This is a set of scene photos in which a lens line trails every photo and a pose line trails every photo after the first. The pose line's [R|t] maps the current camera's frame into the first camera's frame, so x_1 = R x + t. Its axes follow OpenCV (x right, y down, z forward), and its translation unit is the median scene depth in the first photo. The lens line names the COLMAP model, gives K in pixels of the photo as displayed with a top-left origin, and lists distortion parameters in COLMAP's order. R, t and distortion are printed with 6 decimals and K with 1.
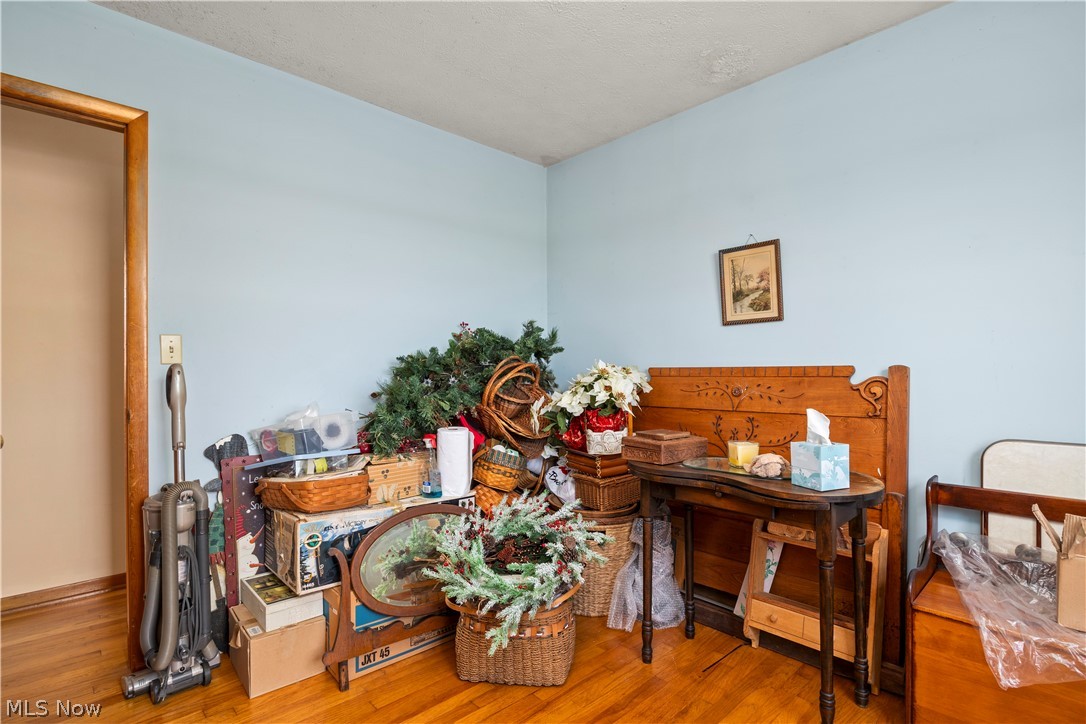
lens RADIAL K [[521.8, 0, 550.4], [0, 521.8, 364.9], [0, 0, 1]] dist [-0.000215, -0.000032]
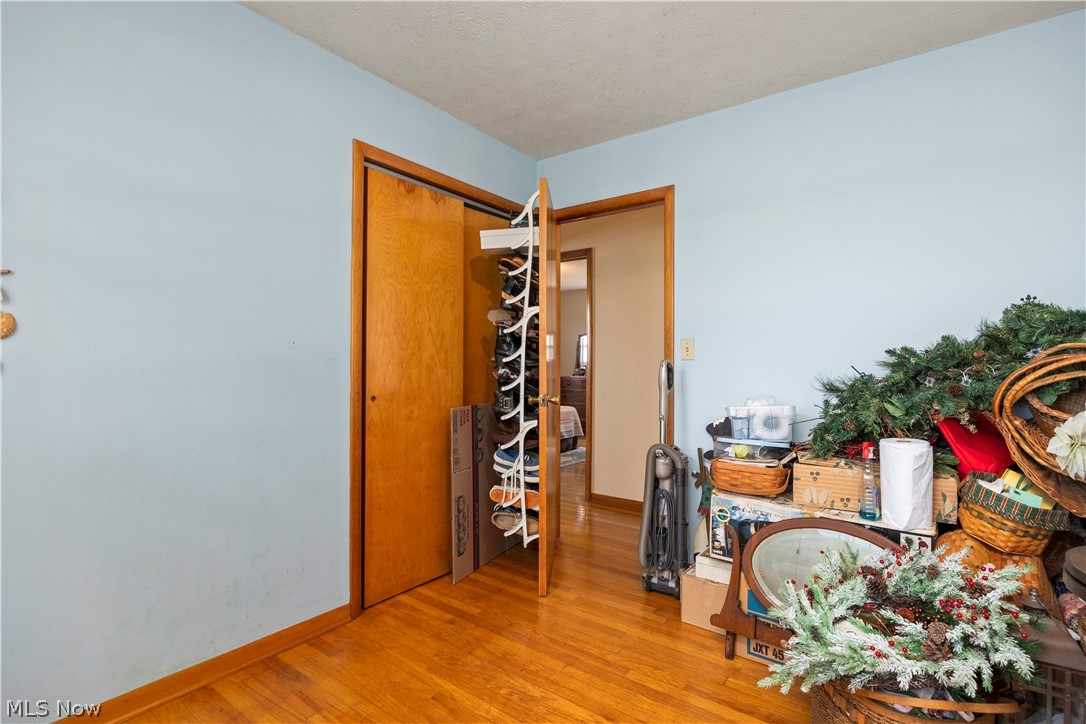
lens RADIAL K [[521.8, 0, 550.2], [0, 521.8, 365.2], [0, 0, 1]] dist [-0.000215, -0.000032]
pose [[0.189137, 0.000695, -0.981950, 0.540844], [-0.002282, 0.999997, 0.000268, 0.013902], [0.981948, 0.002190, 0.189138, 0.389049]]
